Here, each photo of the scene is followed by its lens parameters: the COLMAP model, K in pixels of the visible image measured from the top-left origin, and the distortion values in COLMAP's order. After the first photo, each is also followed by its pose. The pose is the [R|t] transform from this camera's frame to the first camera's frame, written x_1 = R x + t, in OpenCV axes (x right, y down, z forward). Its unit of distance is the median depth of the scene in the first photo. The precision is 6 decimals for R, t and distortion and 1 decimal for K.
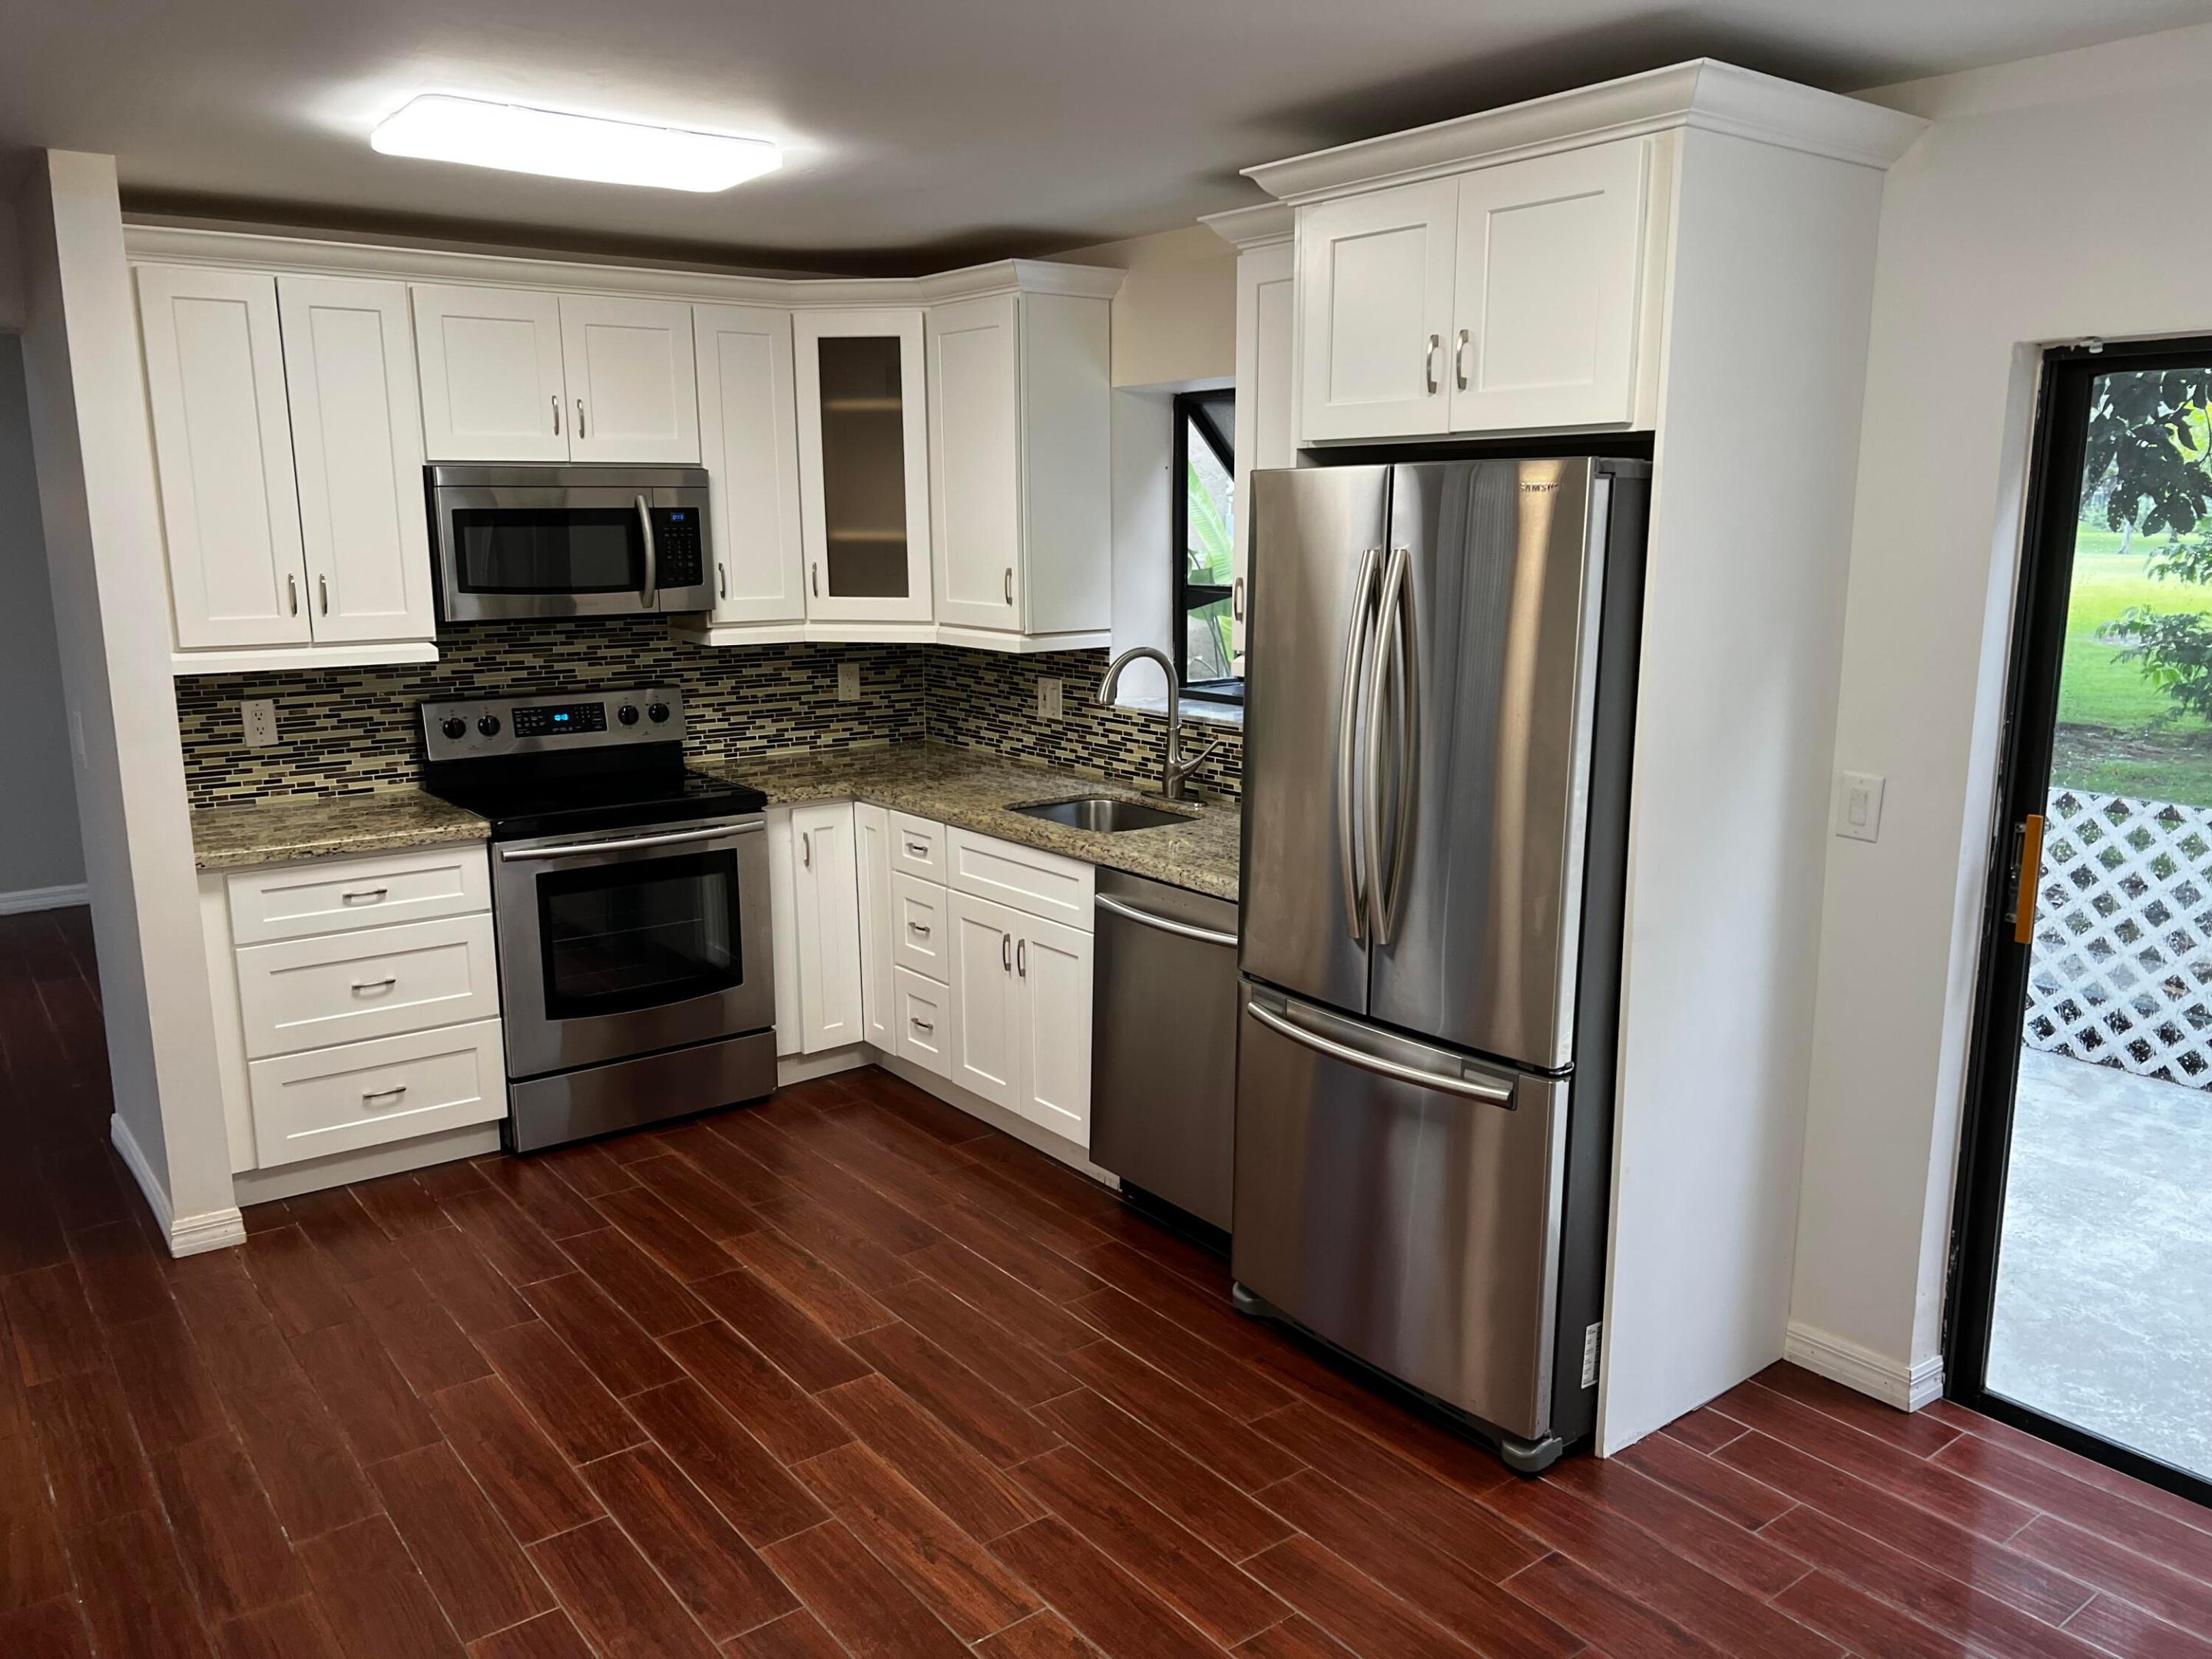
lens RADIAL K [[1659.2, 0, 1117.1], [0, 1659.2, 839.2], [0, 0, 1]] dist [0.049775, -0.070671]
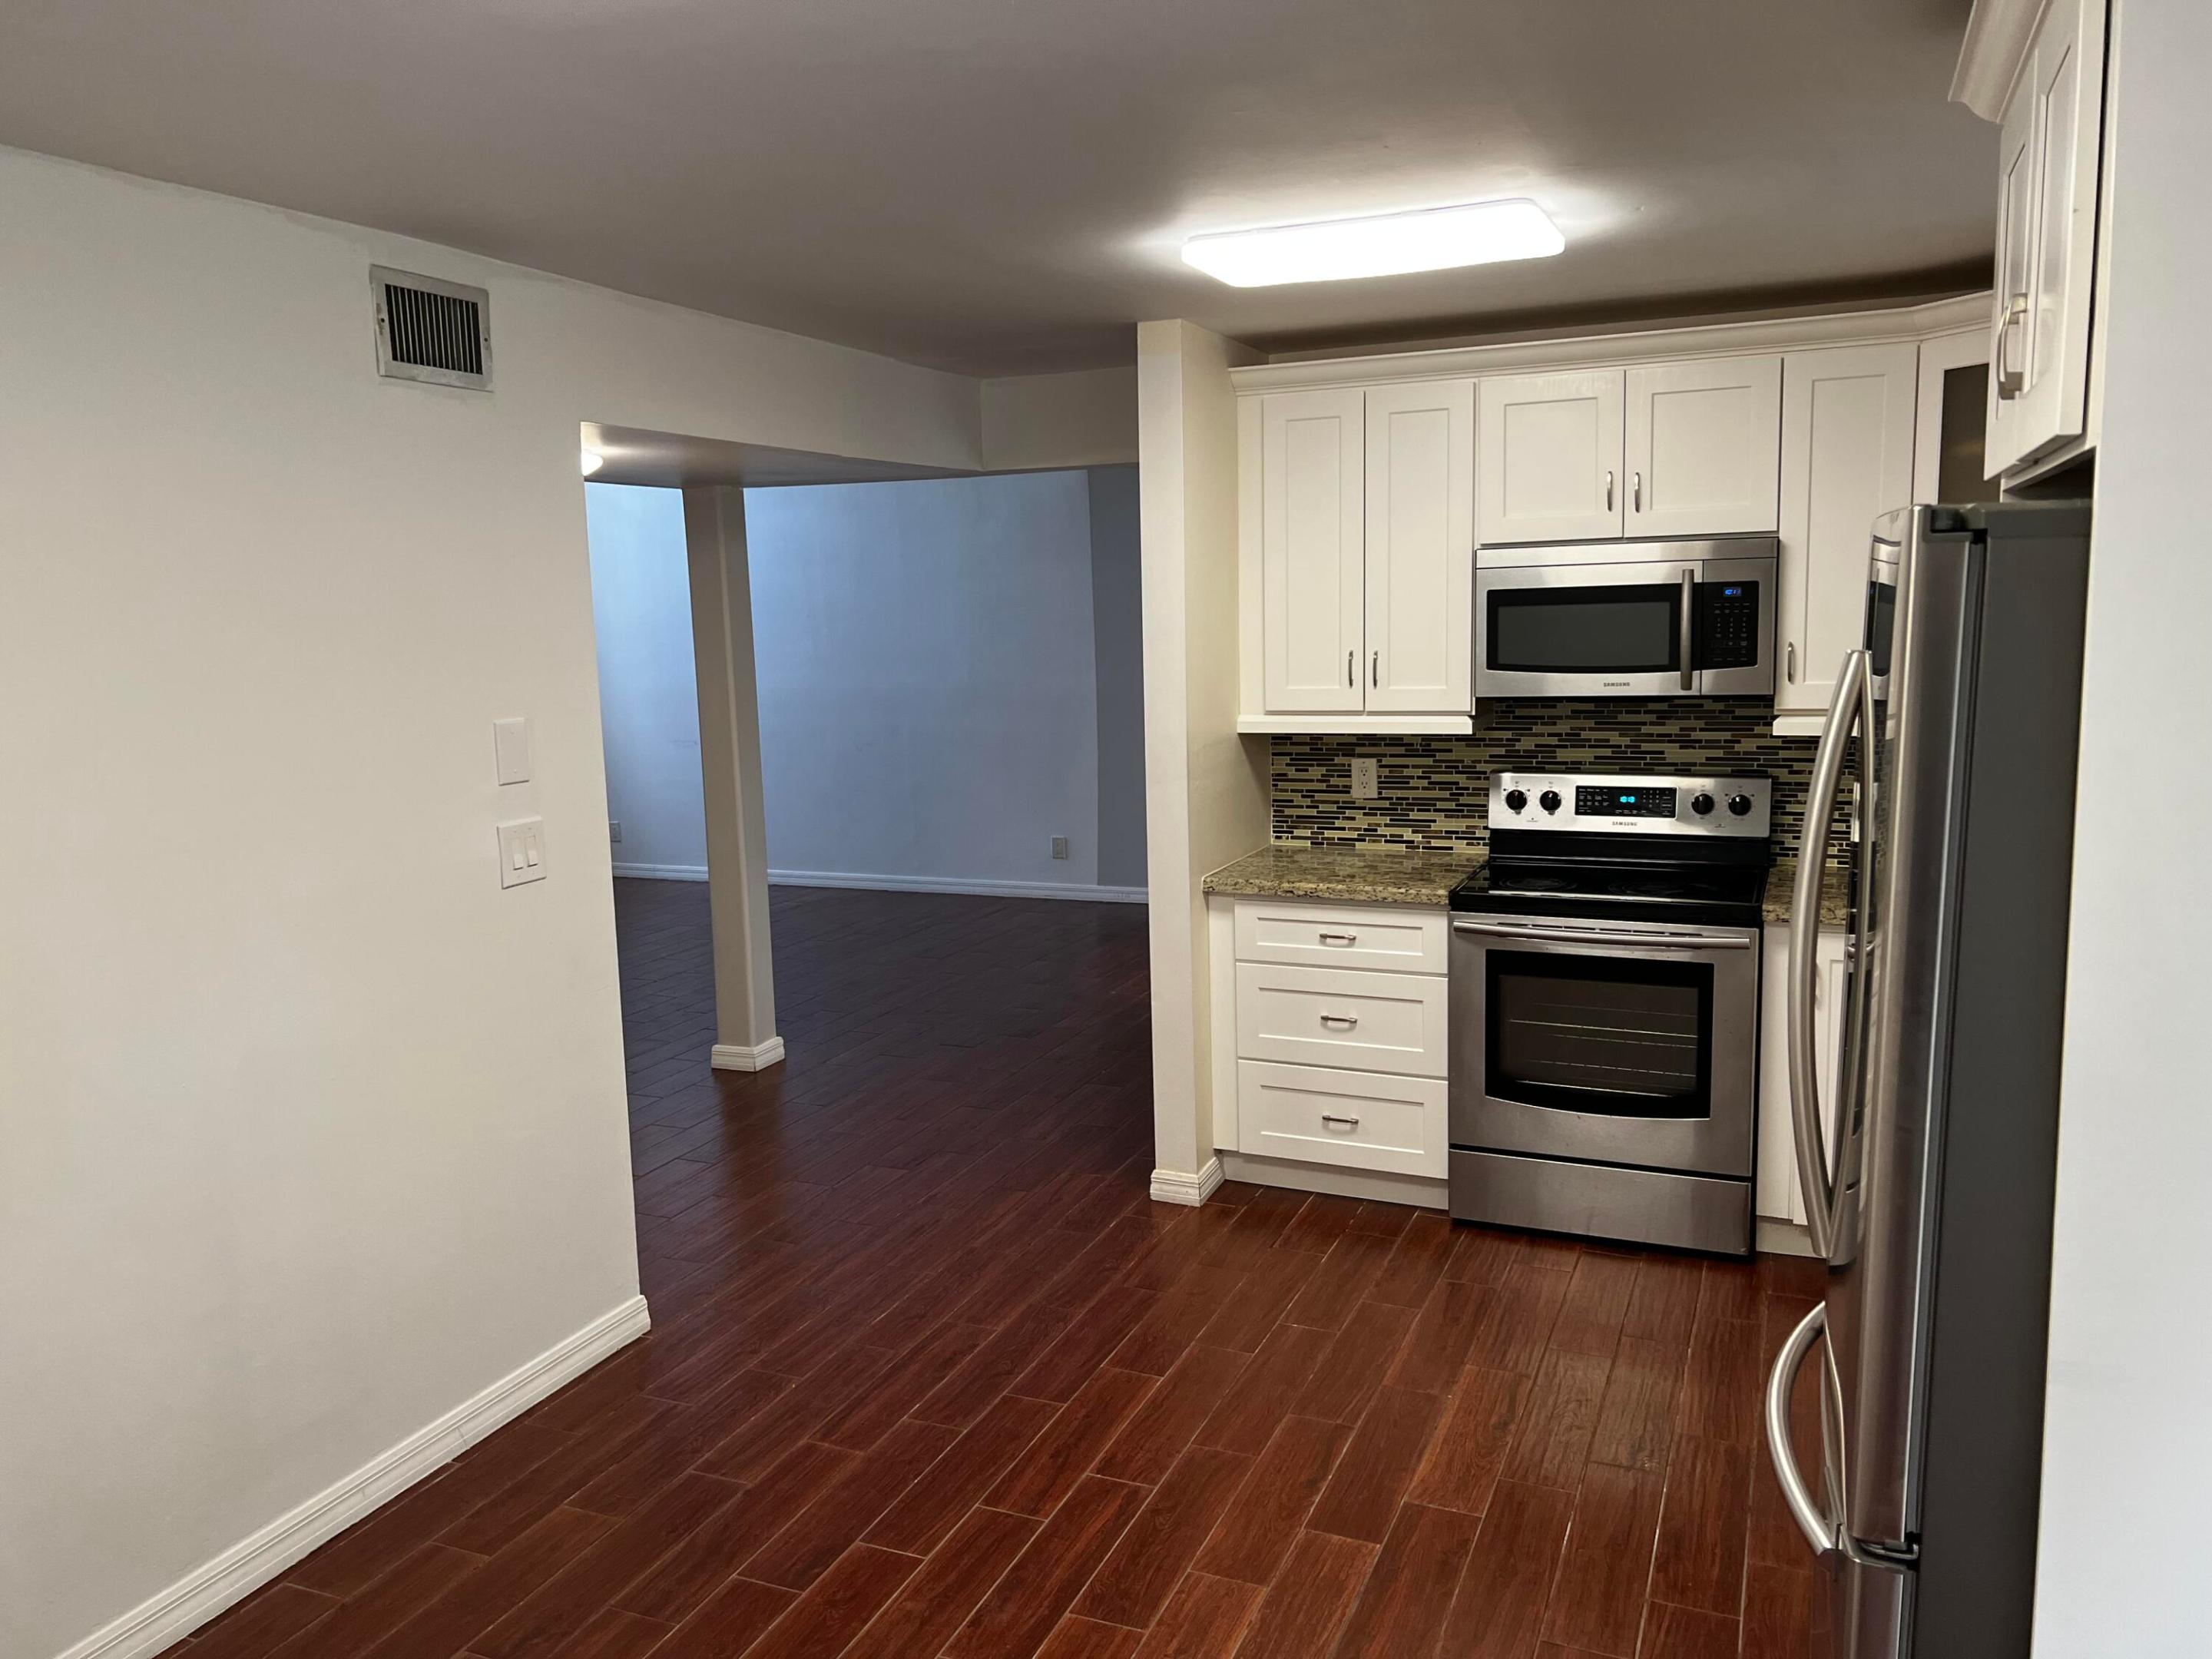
lens RADIAL K [[1659.2, 0, 1115.0], [0, 1659.2, 824.4], [0, 0, 1]] dist [0.049775, -0.070671]
pose [[0.491030, 0.108119, -0.864407, 0.391160], [-0.146978, 0.988325, 0.040127, -0.059026], [0.858654, 0.107346, 0.501188, 0.289116]]
